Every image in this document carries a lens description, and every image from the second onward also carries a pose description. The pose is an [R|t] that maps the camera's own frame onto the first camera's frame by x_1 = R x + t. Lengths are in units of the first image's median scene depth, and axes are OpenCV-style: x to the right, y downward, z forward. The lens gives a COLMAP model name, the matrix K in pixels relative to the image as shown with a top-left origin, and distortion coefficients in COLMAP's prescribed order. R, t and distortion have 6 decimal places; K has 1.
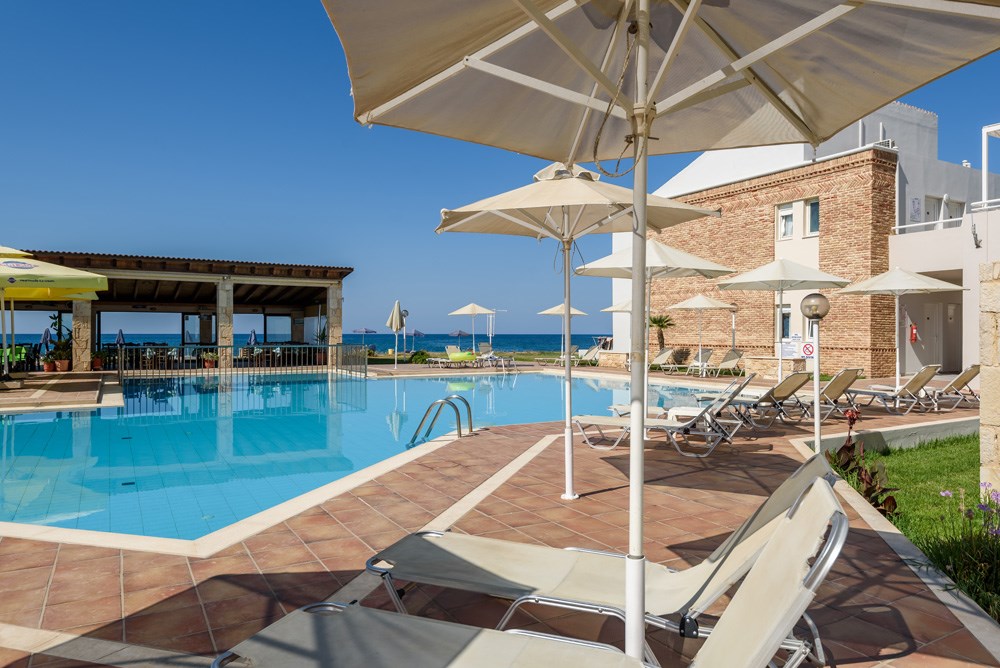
lens RADIAL K [[666.3, 0, 509.3], [0, 666.3, 331.5], [0, 0, 1]] dist [0.028990, -0.006900]
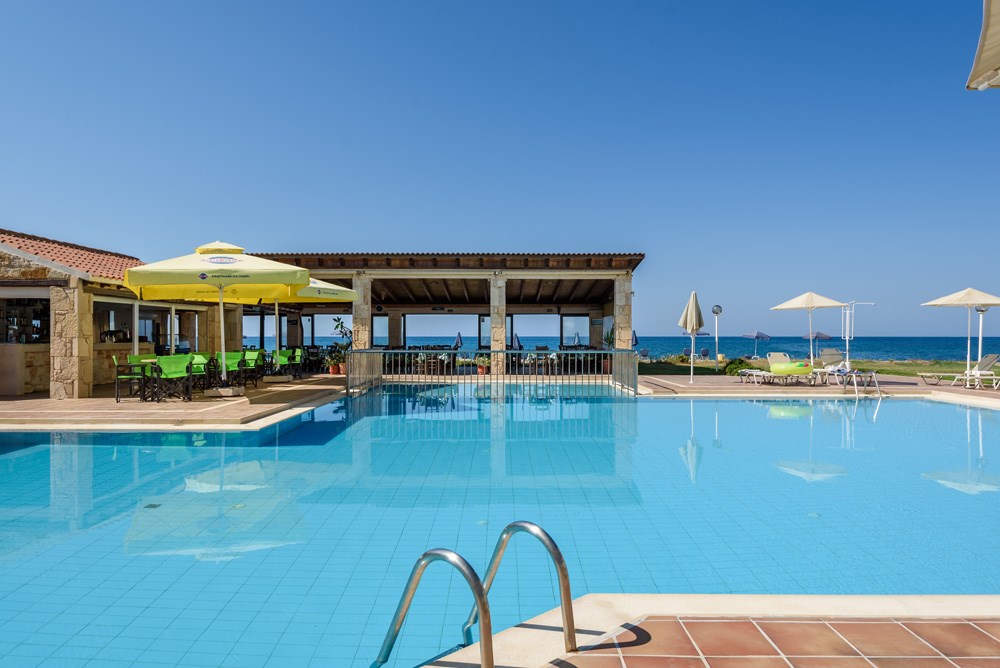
lens RADIAL K [[666.3, 0, 498.9], [0, 666.3, 334.0], [0, 0, 1]] dist [0.028990, -0.006900]
pose [[0.852504, -0.002853, -0.522712, 0.036051], [0.002627, 0.999996, -0.001173, 0.001329], [0.522713, -0.000373, 0.852508, 0.242586]]
